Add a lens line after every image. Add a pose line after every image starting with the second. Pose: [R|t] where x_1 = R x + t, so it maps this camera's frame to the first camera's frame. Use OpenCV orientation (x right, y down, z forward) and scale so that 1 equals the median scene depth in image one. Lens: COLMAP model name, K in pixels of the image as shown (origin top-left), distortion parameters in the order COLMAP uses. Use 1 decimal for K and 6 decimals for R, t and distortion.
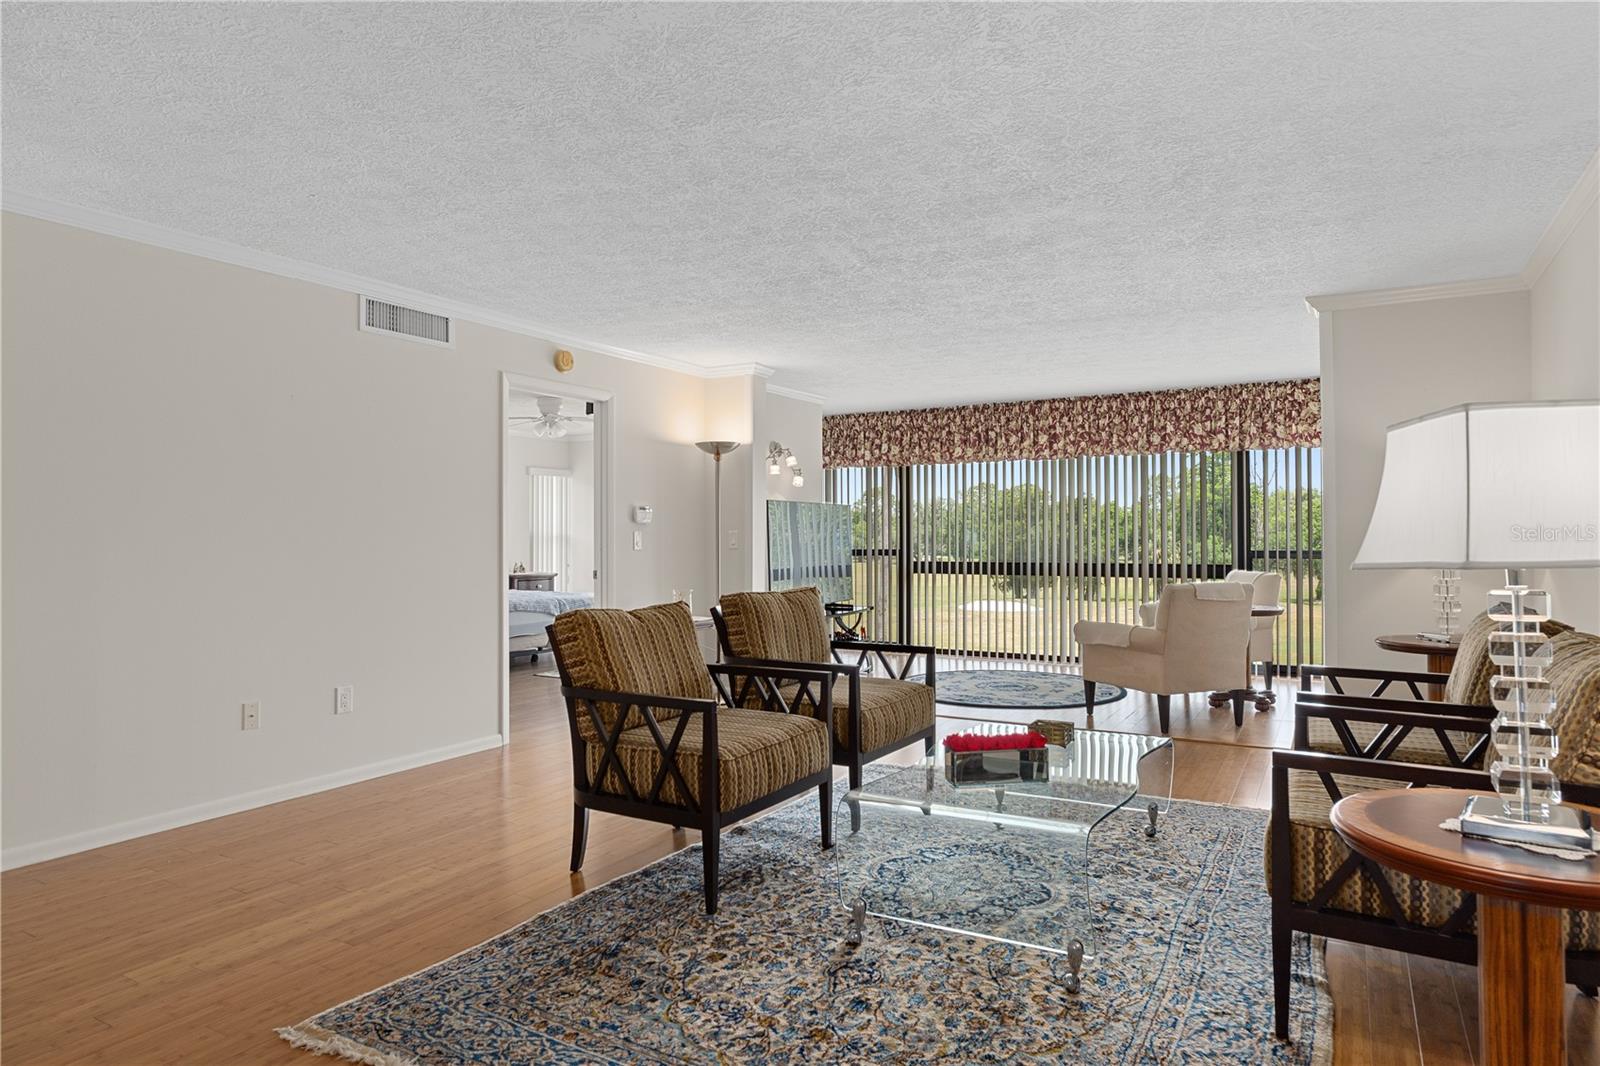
lens RADIAL K [[933.8, 0, 793.2], [0, 933.8, 527.2], [0, 0, 1]] dist [-0.004325, 0.001283]
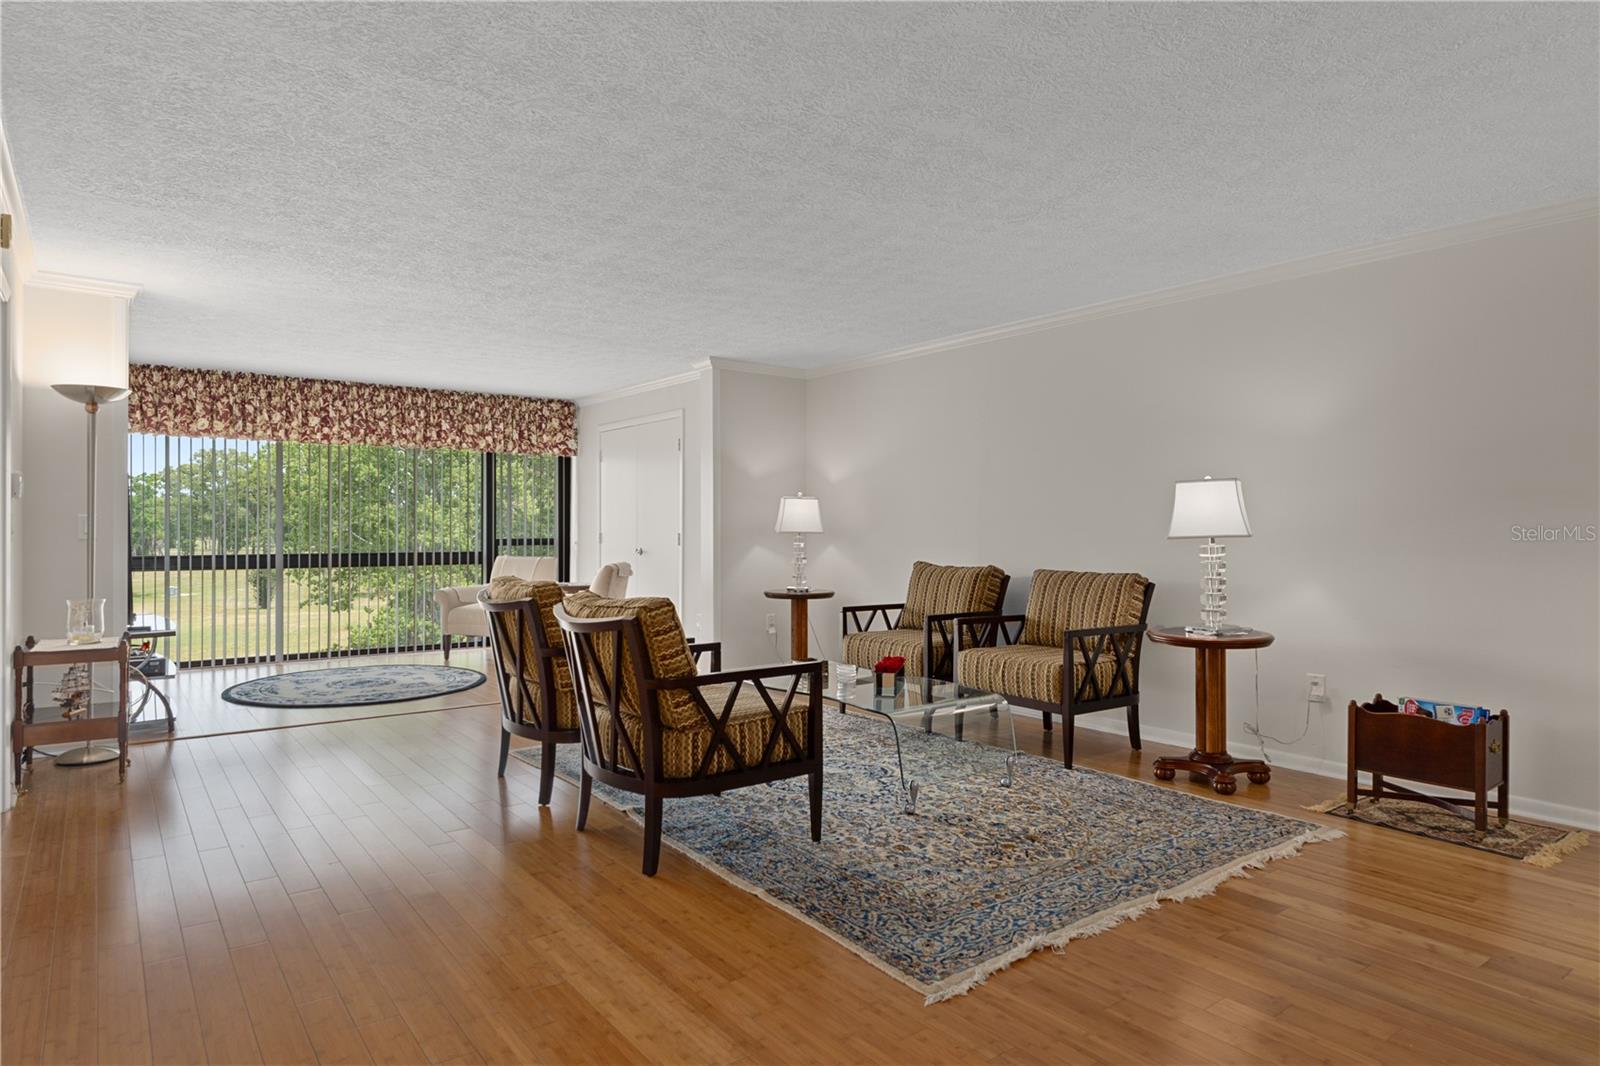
lens RADIAL K [[933.8, 0, 793.2], [0, 933.8, 527.2], [0, 0, 1]] dist [-0.004325, 0.001283]
pose [[0.386174, 0.004052, 0.922417, -0.438213], [-0.012080, 0.999927, 0.000665, 0.005726], [-0.922347, -0.011399, 0.386195, 0.211257]]
